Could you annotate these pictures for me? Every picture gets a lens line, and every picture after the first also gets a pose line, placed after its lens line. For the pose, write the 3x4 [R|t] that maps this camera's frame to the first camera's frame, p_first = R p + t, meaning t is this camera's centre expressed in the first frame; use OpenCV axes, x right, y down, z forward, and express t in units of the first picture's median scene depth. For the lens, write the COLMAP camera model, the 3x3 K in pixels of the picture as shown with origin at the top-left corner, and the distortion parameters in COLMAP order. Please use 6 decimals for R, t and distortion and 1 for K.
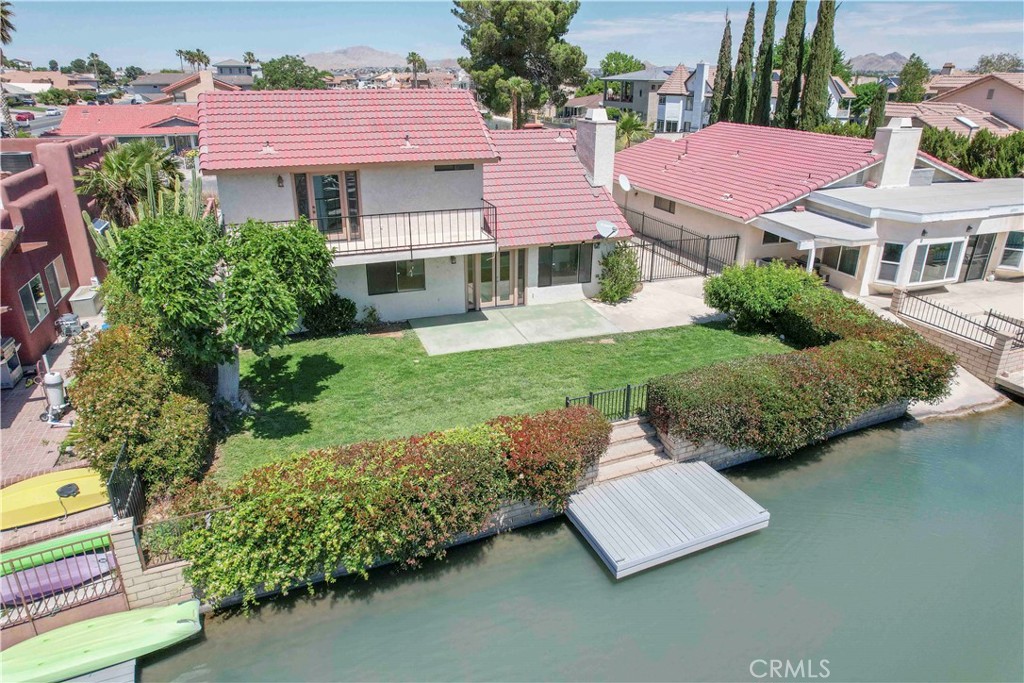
lens RADIAL K [[652.3, 0, 512.0], [0, 652.3, 341.5], [0, 0, 1]] dist [-0.077108, 0.058398]
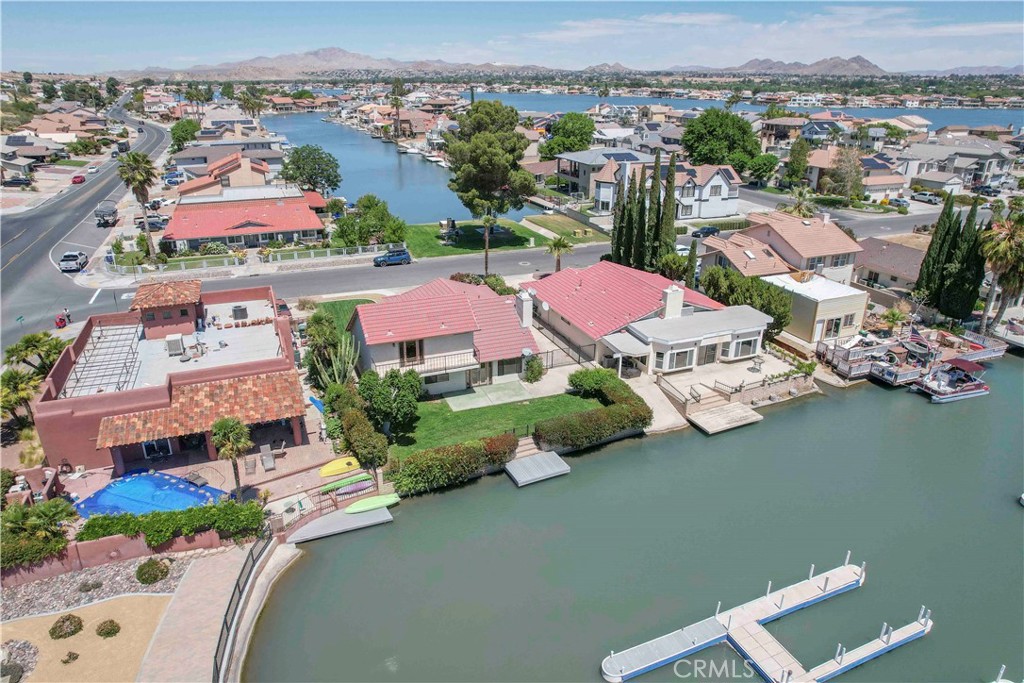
lens RADIAL K [[652.3, 0, 512.0], [0, 652.3, 341.5], [0, 0, 1]] dist [-0.077108, 0.058398]
pose [[0.999220, -0.013550, 0.037088, 0.008170], [0.013602, 0.999907, -0.001141, -0.225607], [-0.037069, 0.001645, 0.999311, -1.408390]]
